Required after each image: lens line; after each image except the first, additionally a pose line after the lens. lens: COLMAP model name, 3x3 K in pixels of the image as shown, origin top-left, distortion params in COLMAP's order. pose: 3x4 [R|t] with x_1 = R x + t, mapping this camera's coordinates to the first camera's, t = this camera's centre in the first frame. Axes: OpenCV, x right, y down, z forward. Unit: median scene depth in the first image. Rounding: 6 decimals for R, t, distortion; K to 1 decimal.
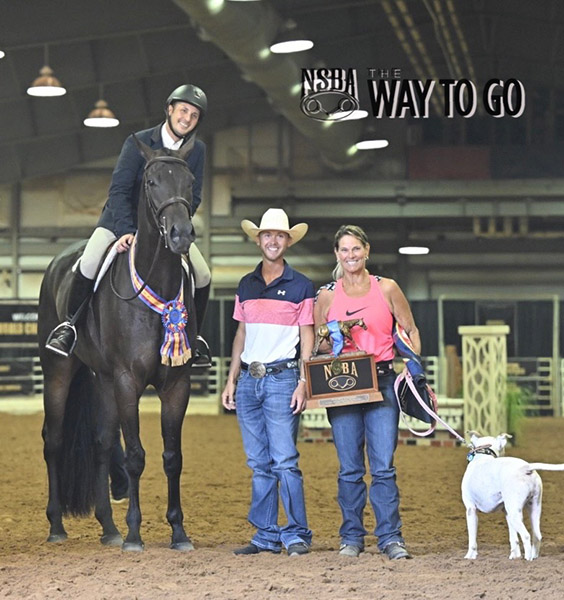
lens RADIAL K [[1806.8, 0, 280.9], [0, 1806.8, 301.9], [0, 0, 1]] dist [0.180343, 0.000000]
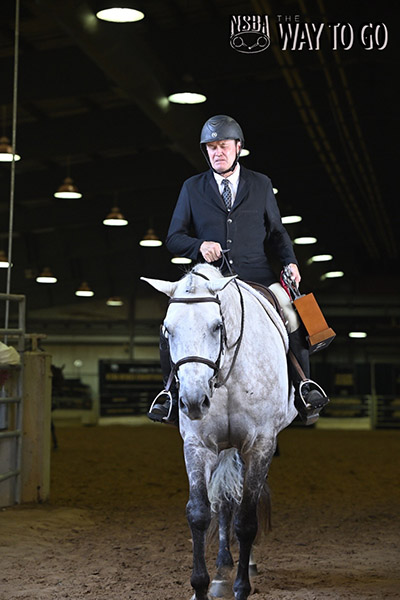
lens RADIAL K [[1733.0, 0, 201.7], [0, 1733.0, 295.9], [0, 0, 1]] dist [0.750057, 0.000000]
pose [[0.999730, 0.009001, 0.021416, -0.114208], [-0.008623, 0.999807, -0.017655, -0.034796], [-0.021571, 0.017466, 0.999615, -0.691329]]
